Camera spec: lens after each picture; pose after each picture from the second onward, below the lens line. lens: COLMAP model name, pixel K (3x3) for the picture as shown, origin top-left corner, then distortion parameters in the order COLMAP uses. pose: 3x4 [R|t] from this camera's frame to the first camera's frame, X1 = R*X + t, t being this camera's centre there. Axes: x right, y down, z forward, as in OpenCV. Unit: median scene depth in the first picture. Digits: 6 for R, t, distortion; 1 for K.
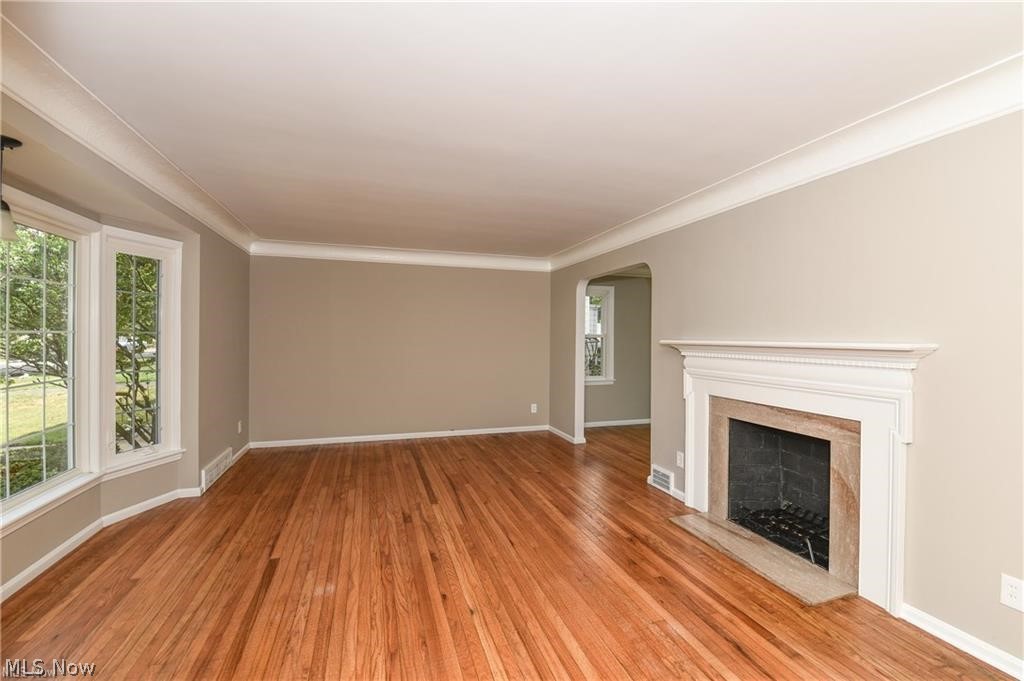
lens RADIAL K [[445.5, 0, 512.3], [0, 445.5, 338.3], [0, 0, 1]] dist [0.000220, -0.010129]
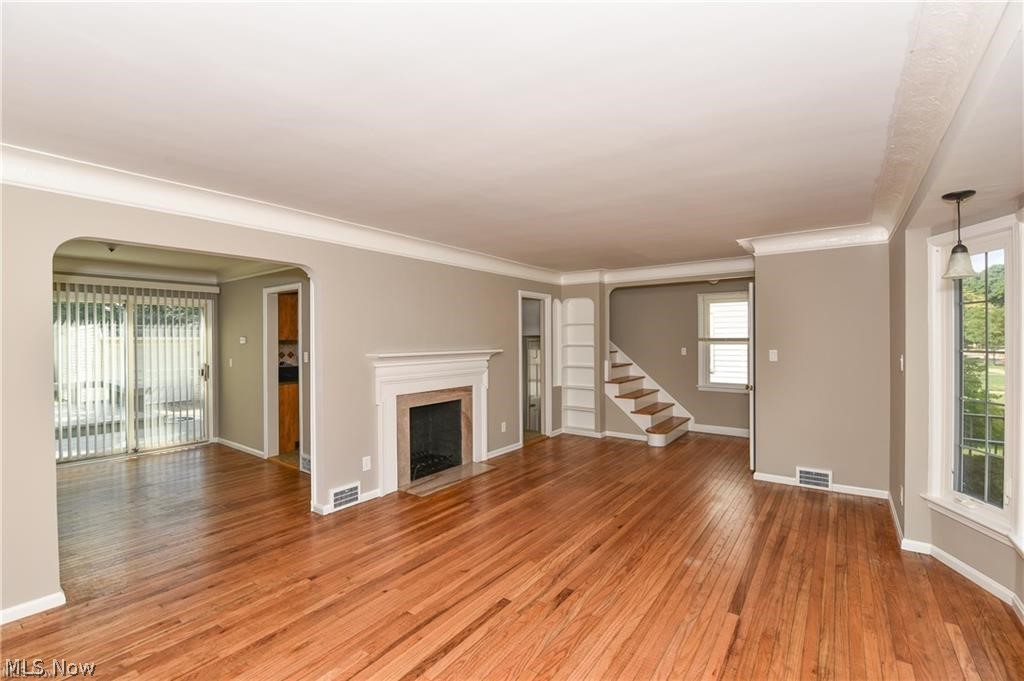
lens RADIAL K [[445.5, 0, 512.3], [0, 445.5, 338.3], [0, 0, 1]] dist [0.000220, -0.010129]
pose [[-0.588993, -0.000735, 0.808138, -0.885397], [0.007269, 0.999954, 0.006207, -0.047985], [-0.808105, 0.009530, -0.588961, 1.675531]]
